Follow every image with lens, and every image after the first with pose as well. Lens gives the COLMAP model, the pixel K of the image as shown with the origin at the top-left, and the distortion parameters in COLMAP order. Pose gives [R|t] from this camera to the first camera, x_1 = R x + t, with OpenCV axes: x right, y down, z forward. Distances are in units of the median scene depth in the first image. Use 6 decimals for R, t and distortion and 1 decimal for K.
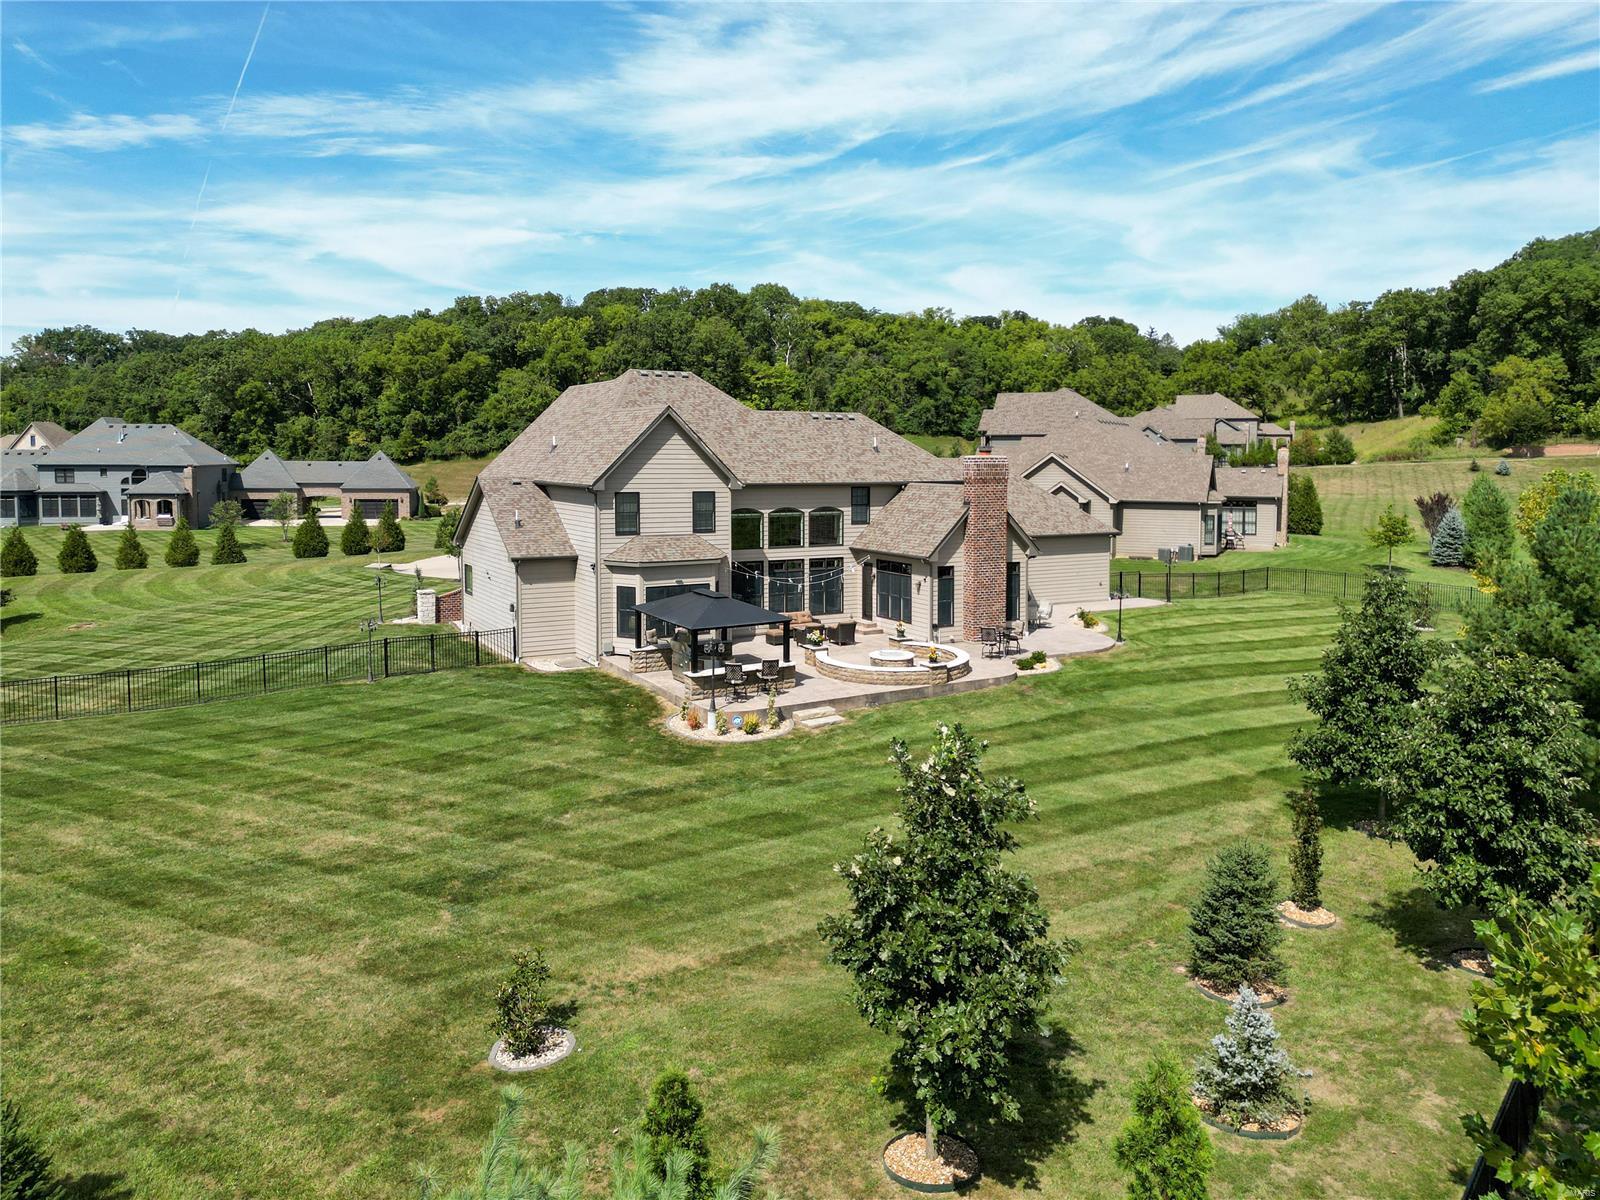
lens RADIAL K [[1080.0, 0, 800.0], [0, 1080.0, 600.0], [0, 0, 1]] dist [0.028302, -0.001805]
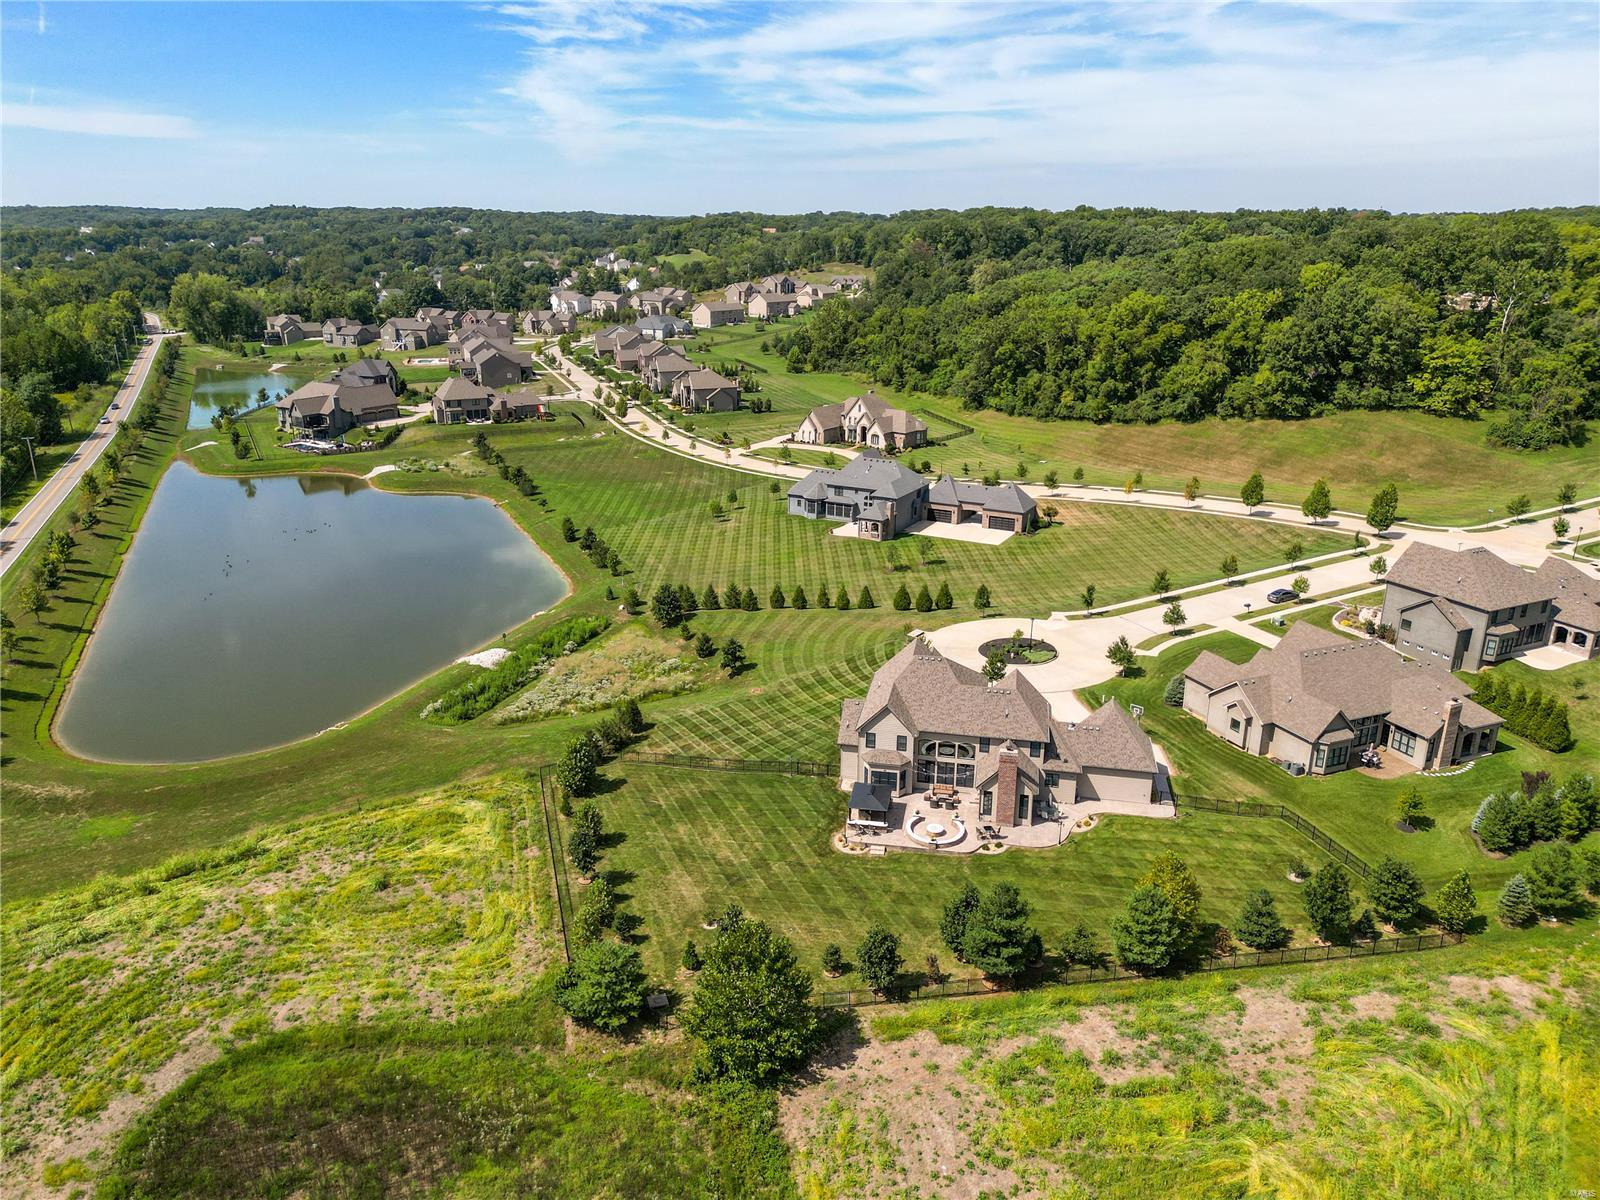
lens RADIAL K [[1080.0, 0, 800.0], [0, 1080.0, 600.0], [0, 0, 1]] dist [0.028302, -0.001805]
pose [[0.734899, 0.186125, -0.652136, 0.242936], [-0.059751, 0.975632, 0.211119, -0.170721], [0.675539, -0.116185, 0.728112, -0.175032]]
